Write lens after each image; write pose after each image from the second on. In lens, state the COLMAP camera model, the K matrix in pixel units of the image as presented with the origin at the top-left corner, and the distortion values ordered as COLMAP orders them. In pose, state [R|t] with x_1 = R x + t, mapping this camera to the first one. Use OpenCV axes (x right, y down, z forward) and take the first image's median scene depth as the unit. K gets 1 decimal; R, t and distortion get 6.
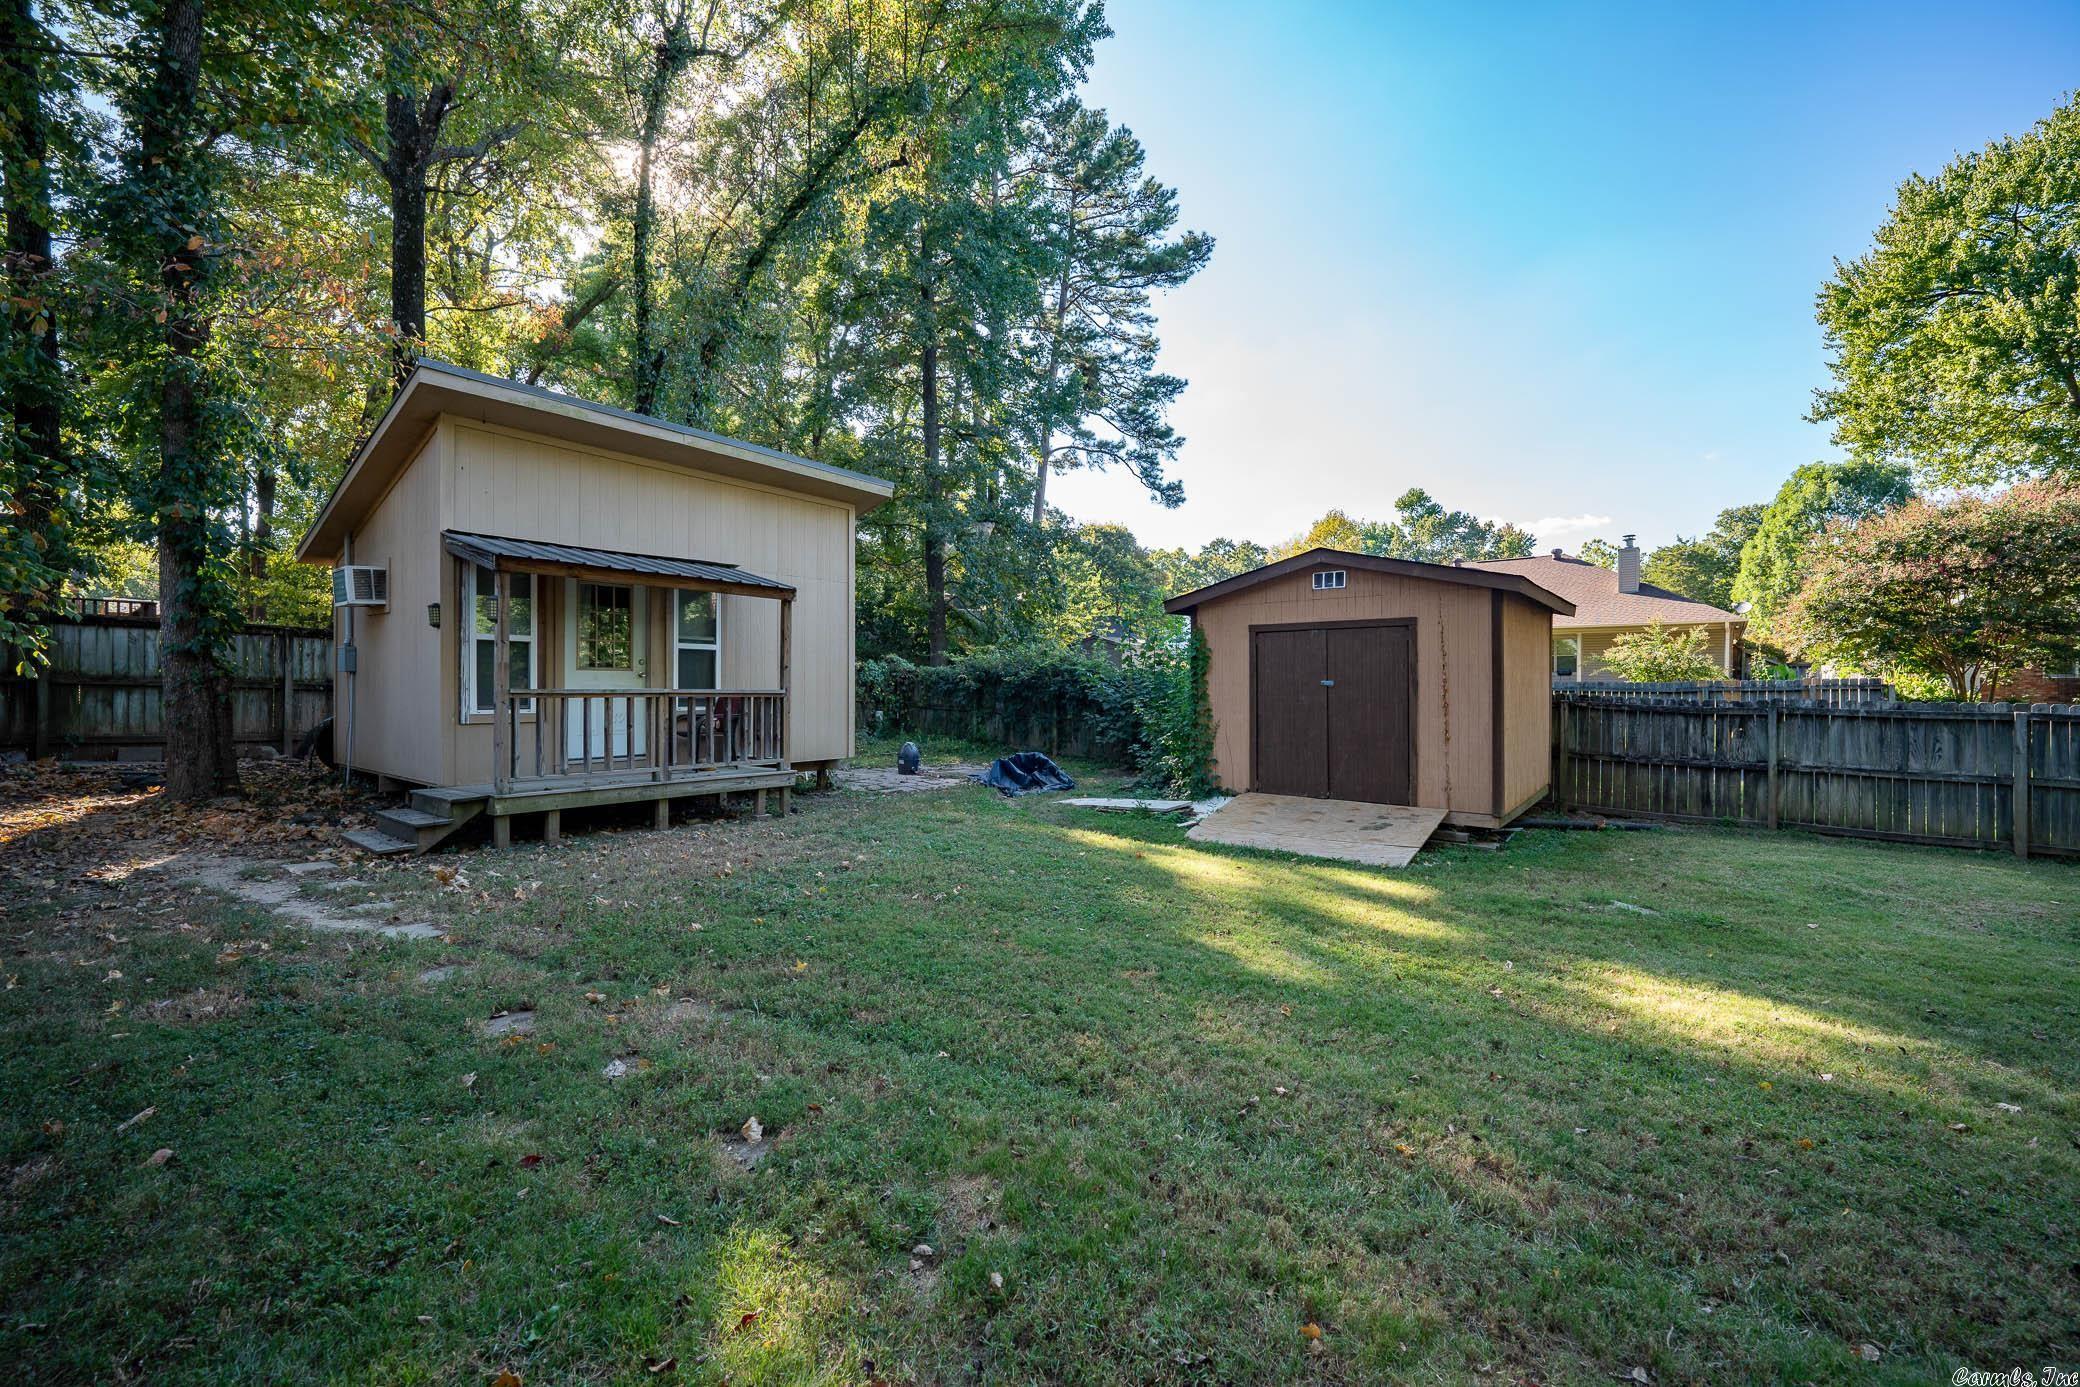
lens RADIAL K [[832.6, 0, 1040.0], [0, 832.6, 693.5], [0, 0, 1]] dist [-0.014100, 0.000097]
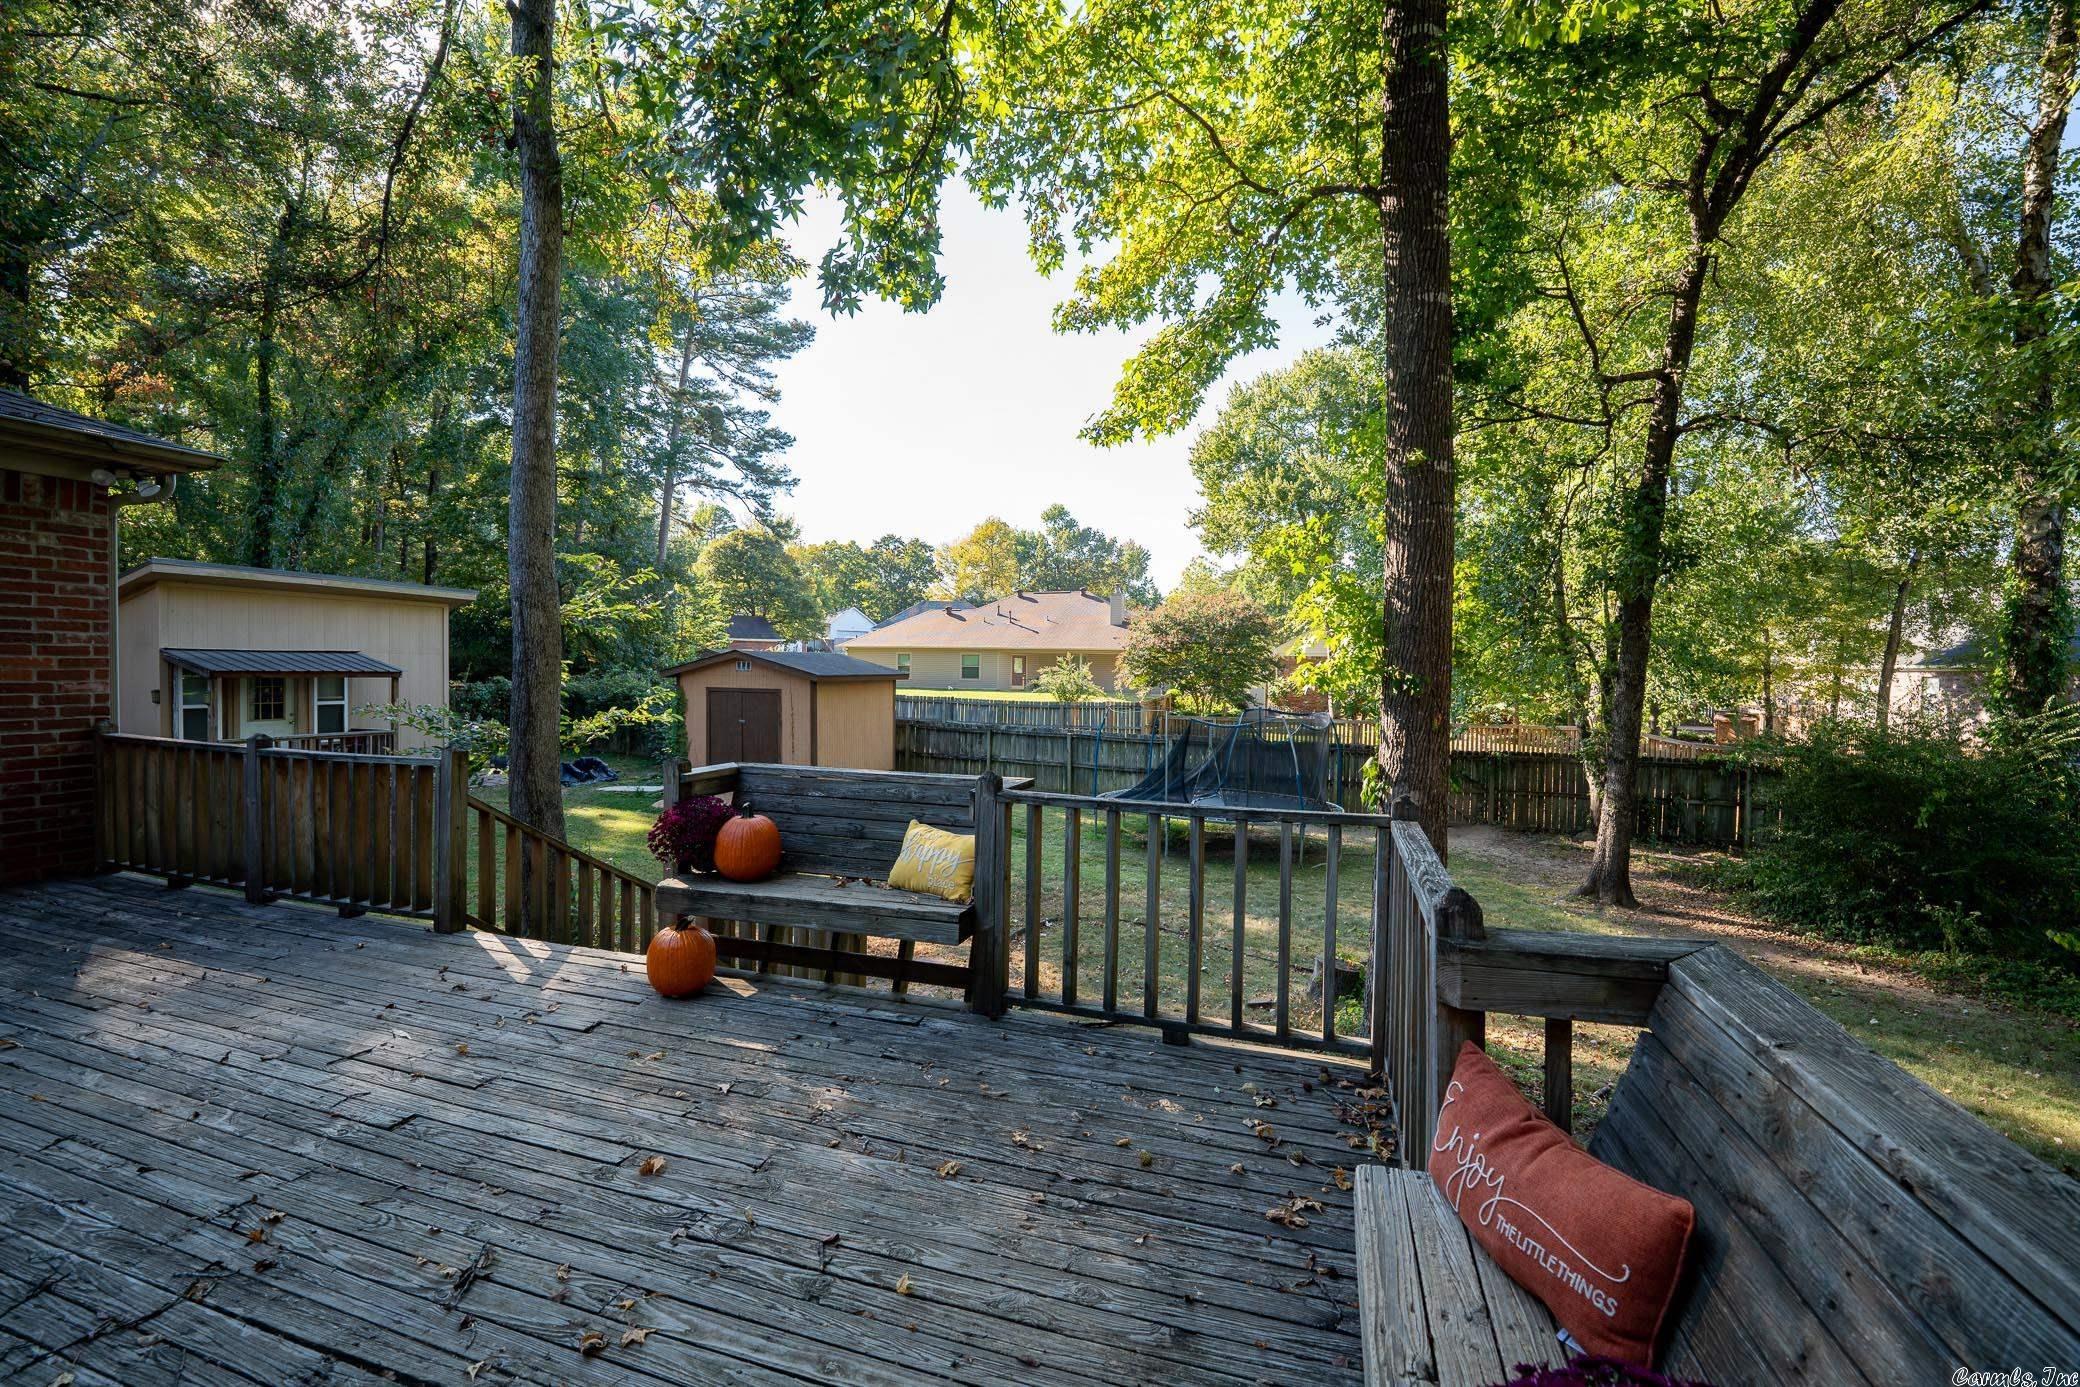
lens RADIAL K [[832.6, 0, 1040.0], [0, 832.6, 693.5], [0, 0, 1]] dist [-0.014100, 0.000097]
pose [[0.936582, 0.002454, 0.350440, 0.088052], [-0.011128, 0.999679, 0.022741, -0.034383], [-0.350272, -0.025199, 0.936309, -0.271636]]
